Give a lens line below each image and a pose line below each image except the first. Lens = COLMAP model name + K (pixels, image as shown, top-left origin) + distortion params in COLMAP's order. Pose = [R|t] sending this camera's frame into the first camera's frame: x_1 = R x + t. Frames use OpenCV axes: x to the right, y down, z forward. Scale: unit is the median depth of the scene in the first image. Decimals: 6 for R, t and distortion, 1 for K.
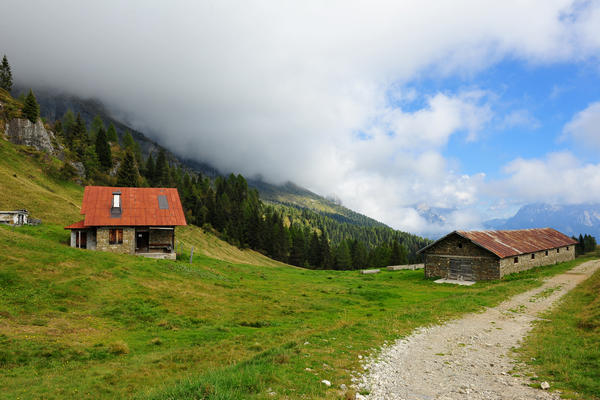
lens RADIAL K [[596.0, 0, 299.9], [0, 596.0, 212.4], [0, 0, 1]] dist [0.006862, -0.006814]
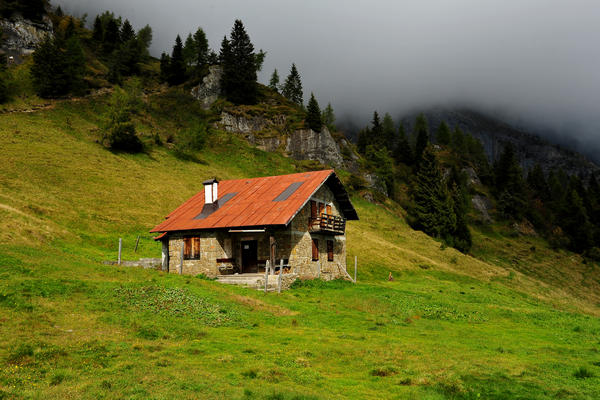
lens RADIAL K [[596.0, 0, 299.9], [0, 596.0, 212.4], [0, 0, 1]] dist [0.006862, -0.006814]
pose [[0.616592, -0.100053, -0.780899, 0.181434], [0.024684, 0.993861, -0.107849, 0.051438], [0.786896, 0.047223, 0.615276, 0.477550]]
